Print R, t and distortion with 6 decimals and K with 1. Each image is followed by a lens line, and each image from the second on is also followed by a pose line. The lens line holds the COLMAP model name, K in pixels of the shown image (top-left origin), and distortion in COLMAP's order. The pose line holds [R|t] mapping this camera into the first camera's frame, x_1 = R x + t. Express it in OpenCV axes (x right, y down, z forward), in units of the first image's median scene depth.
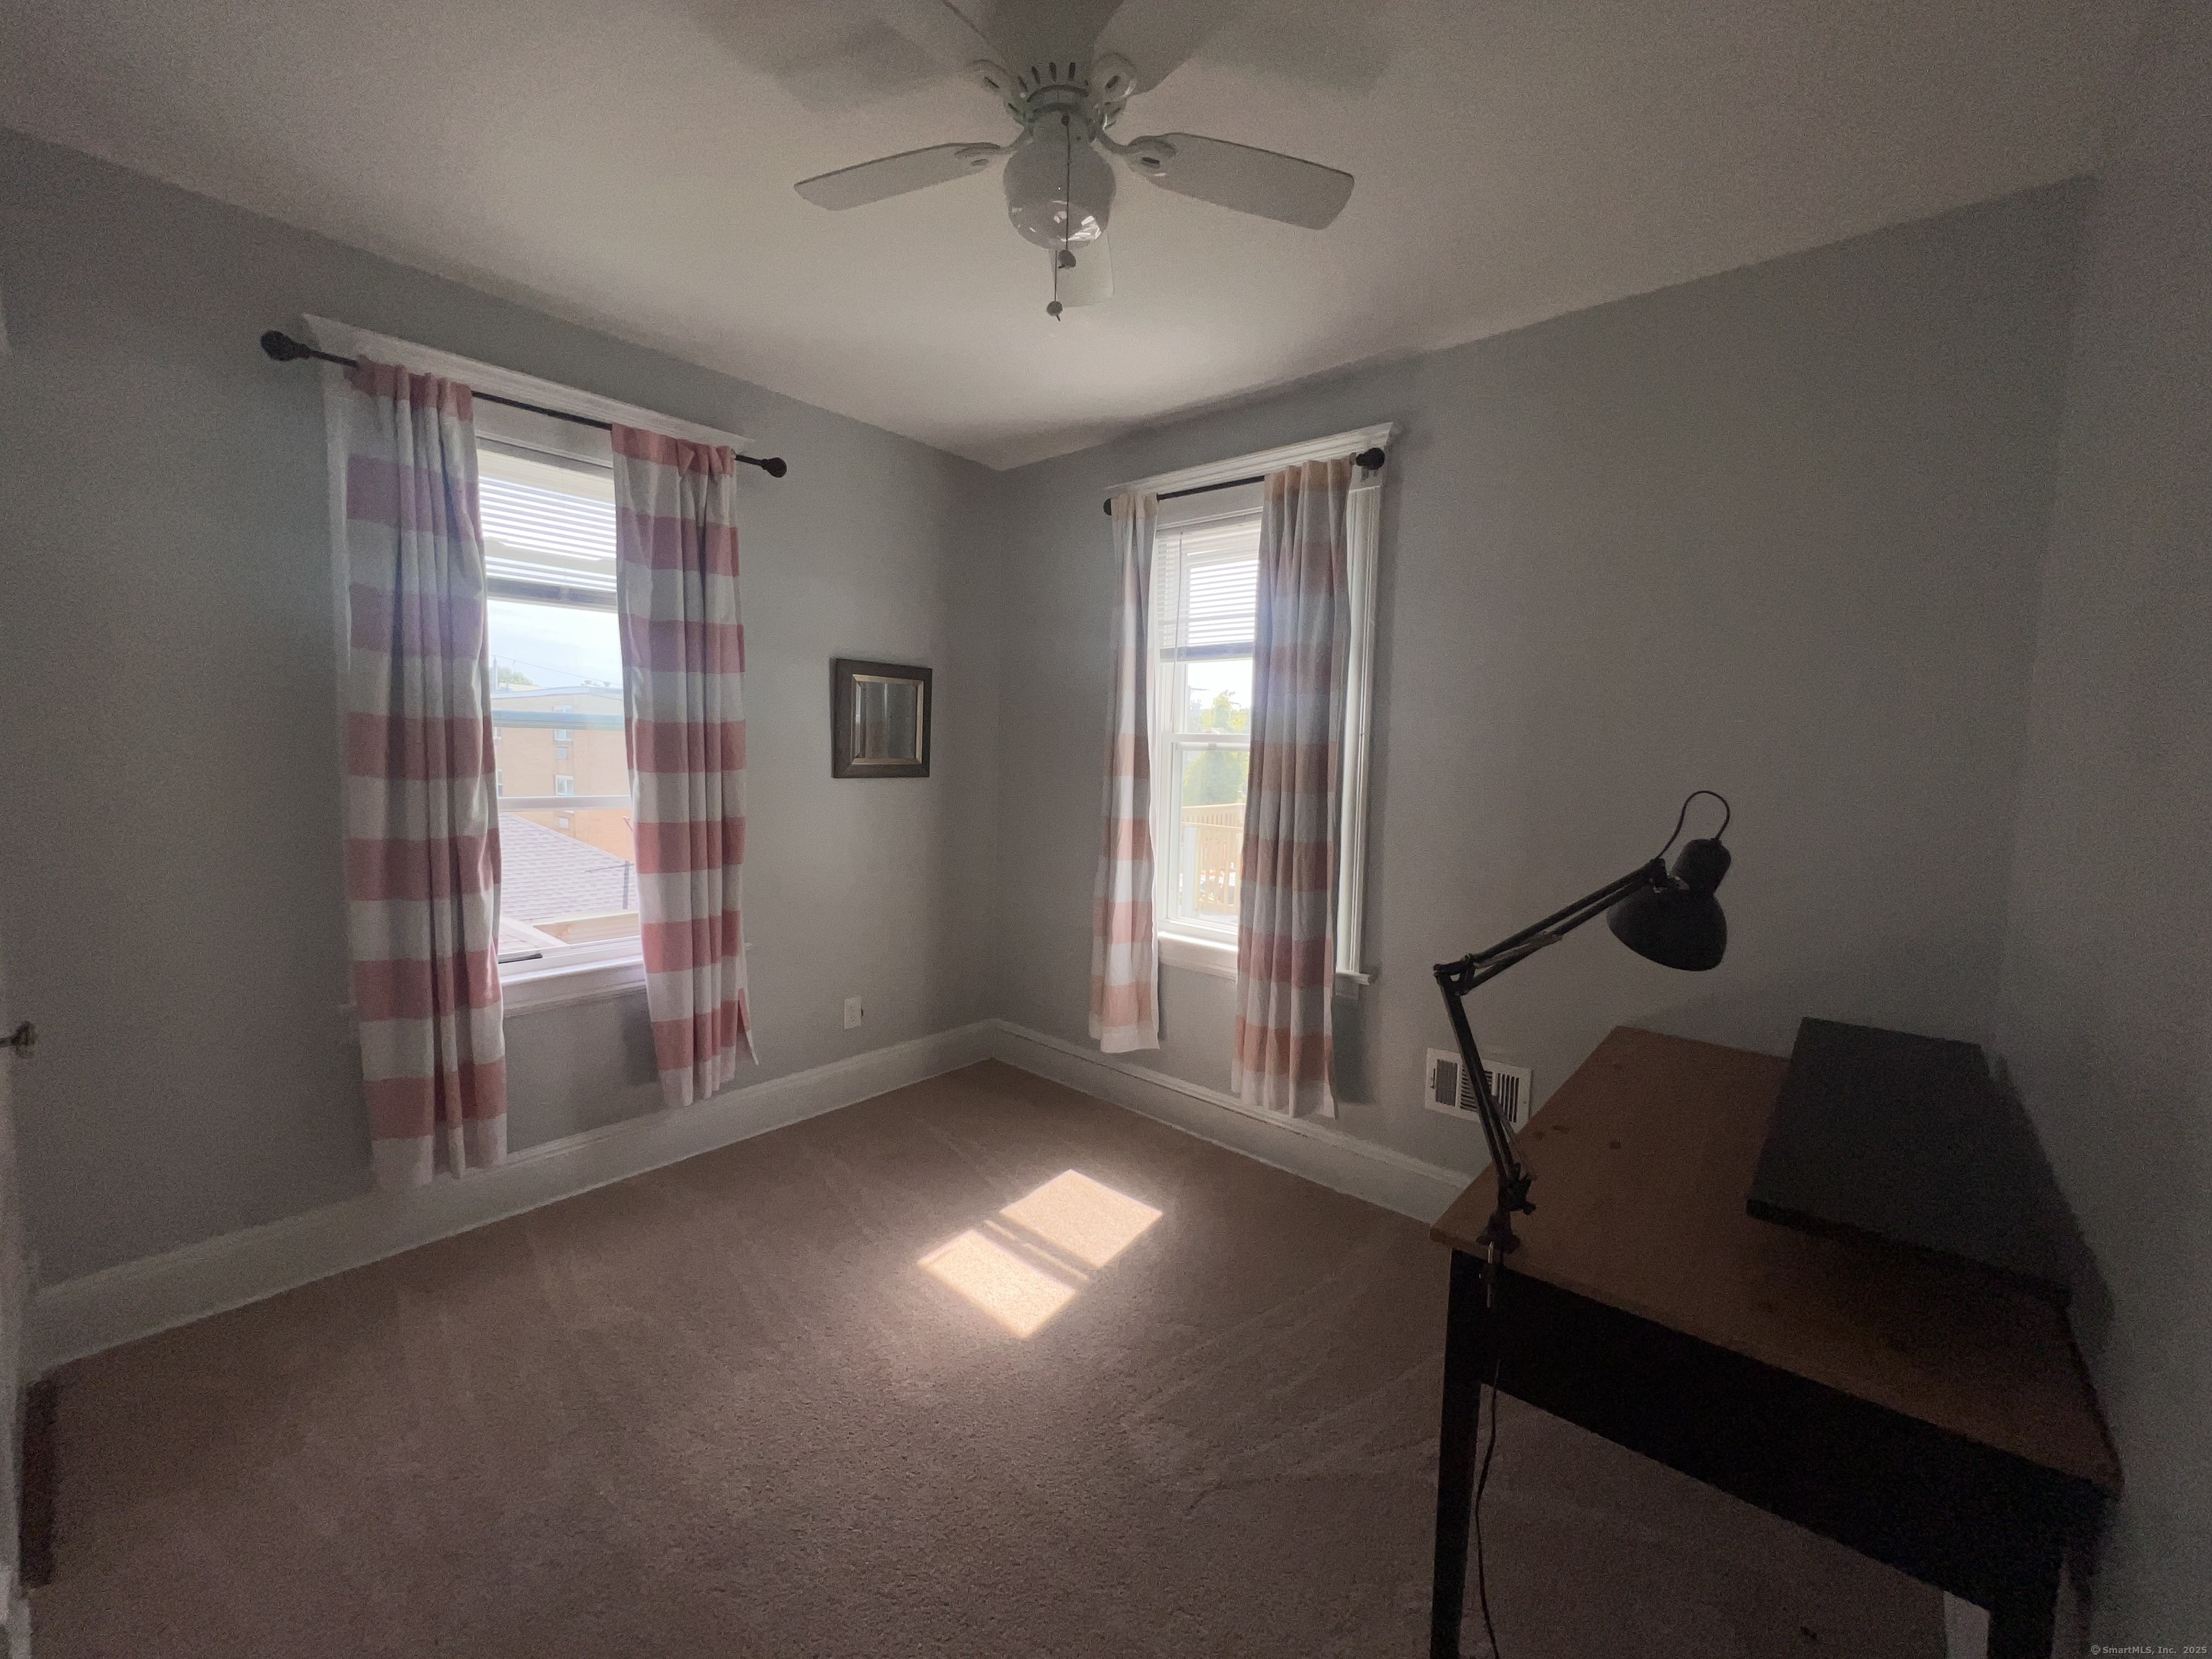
lens RADIAL K [[877.5, 0, 1098.6], [0, 877.5, 818.9], [0, 0, 1]] dist [0.000049, -0.000132]
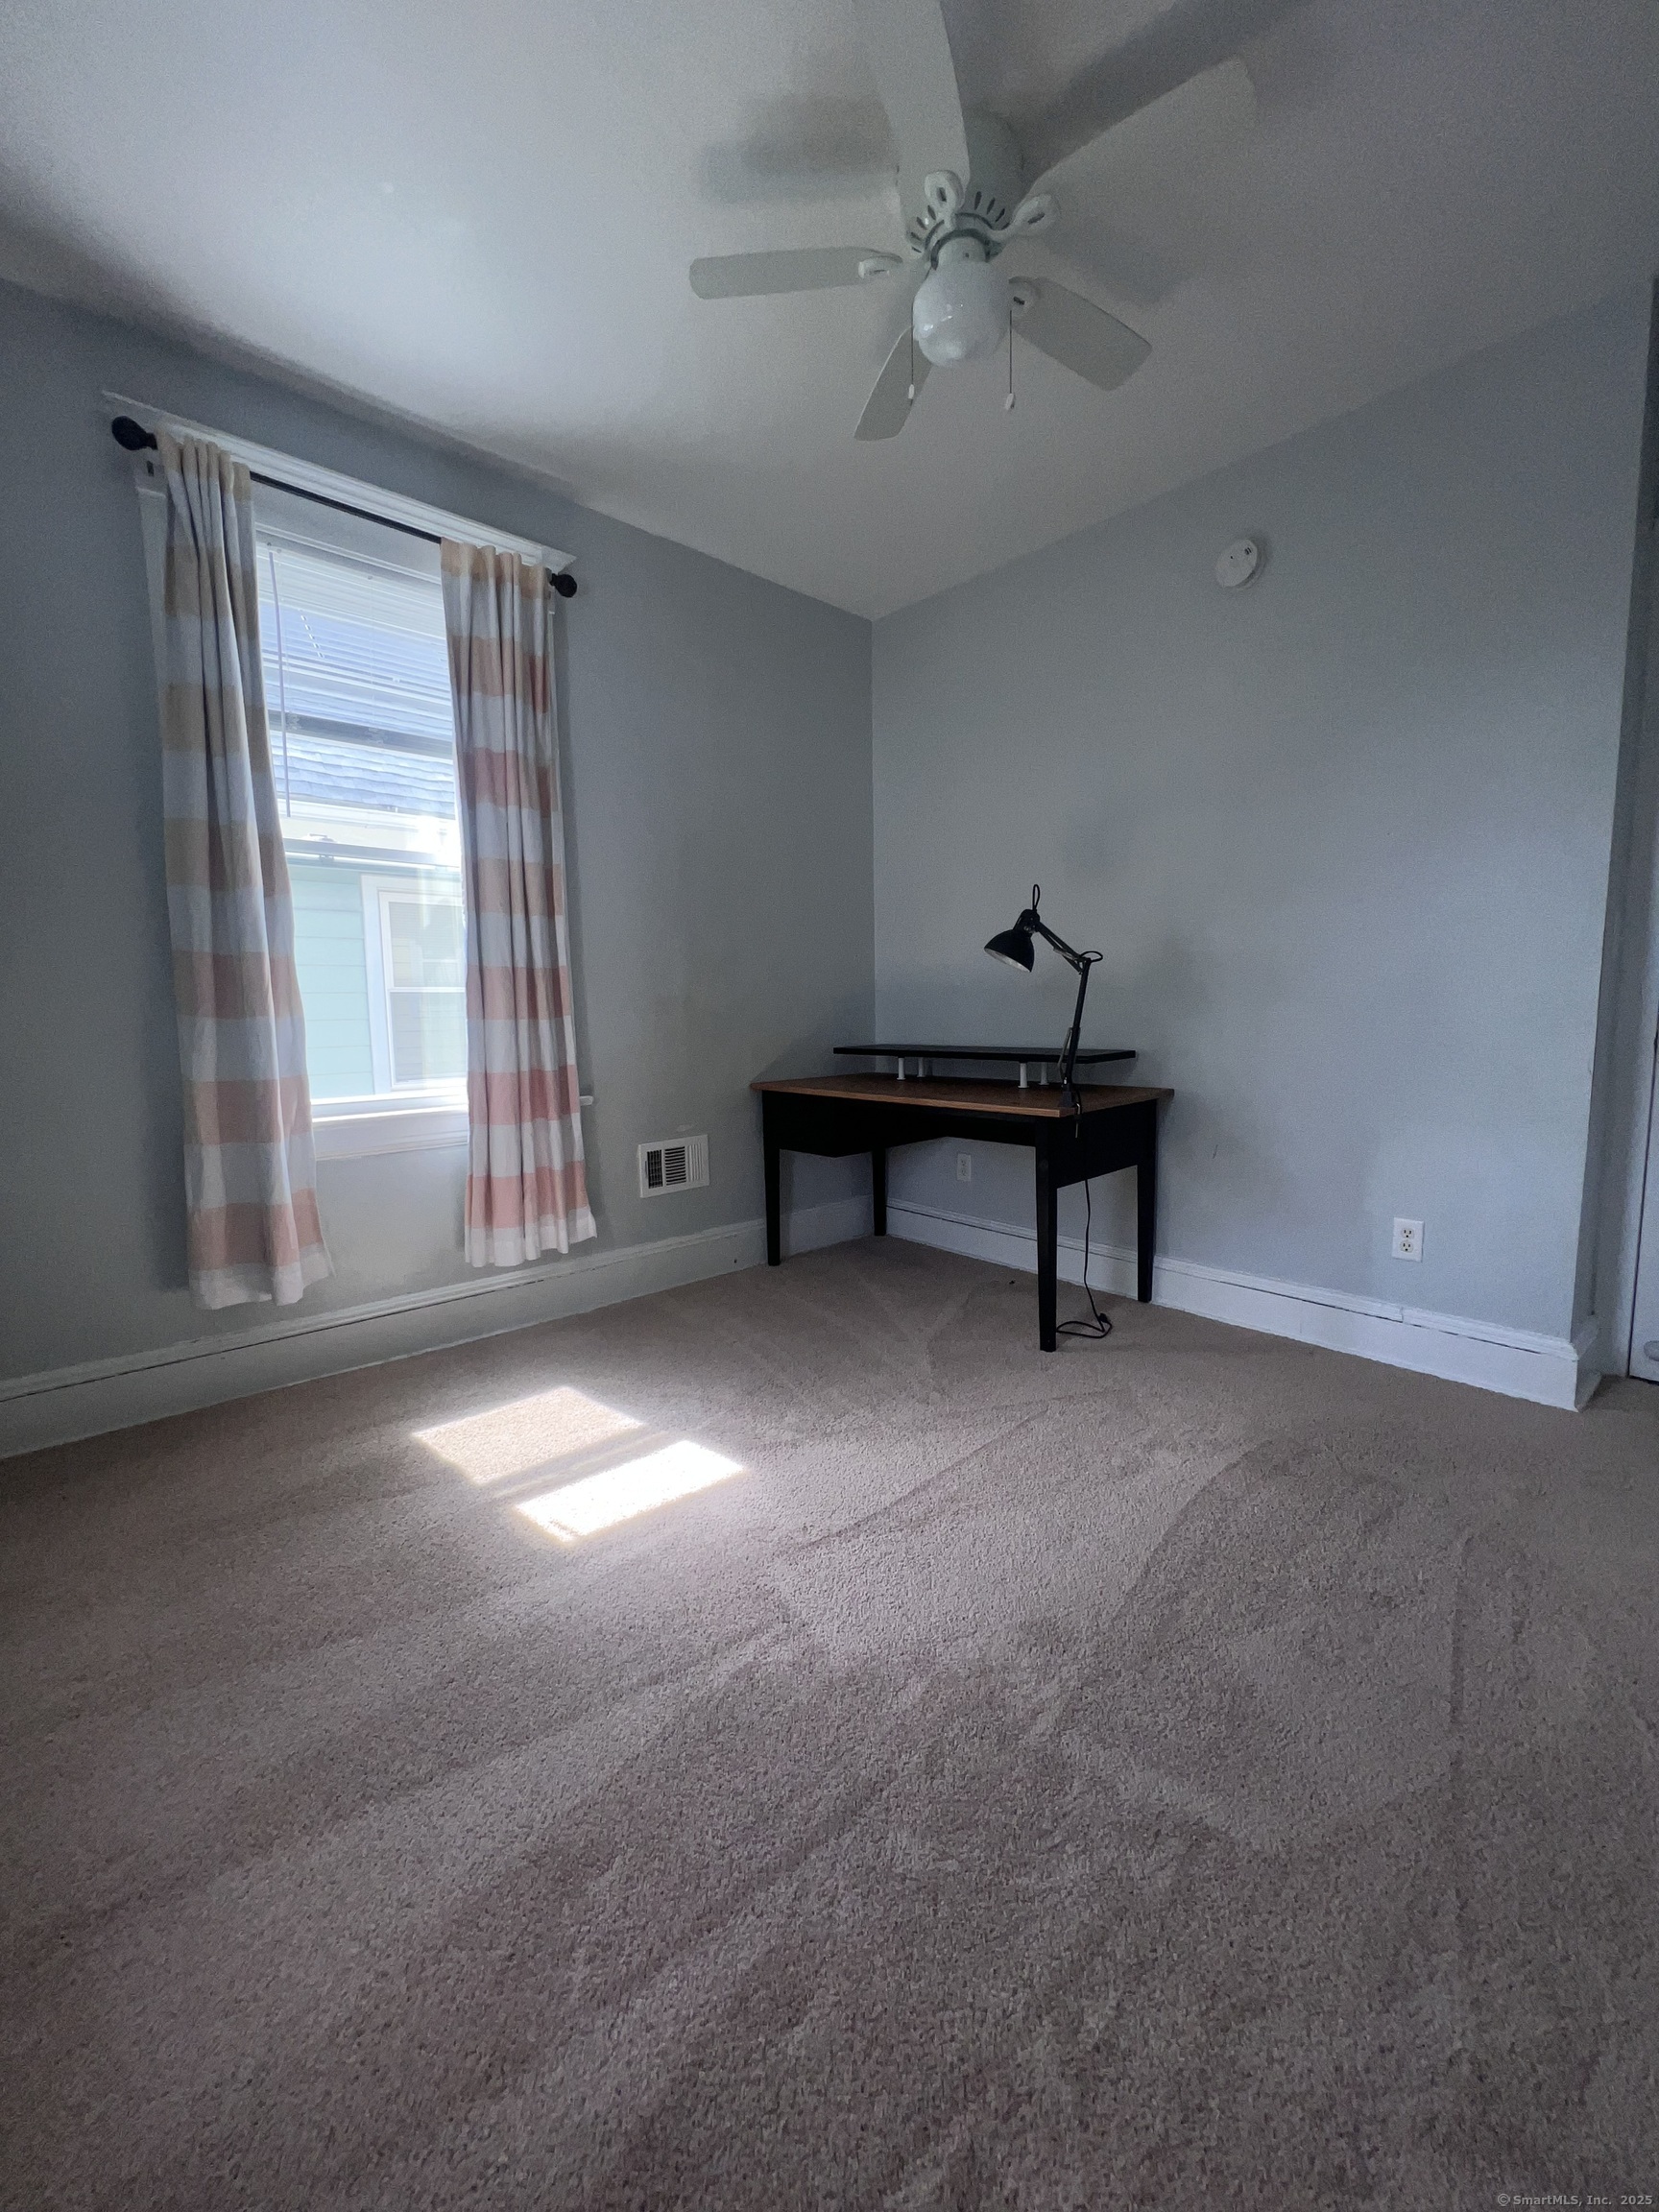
lens RADIAL K [[877.5, 0, 829.5], [0, 877.5, 1106.0], [0, 0, 1]] dist [0.000049, -0.000132]
pose [[0.122116, -0.149253, 0.981229, -0.723917], [0.100394, 0.985415, 0.137395, 0.077172], [-0.987425, 0.081731, 0.135319, 0.598003]]
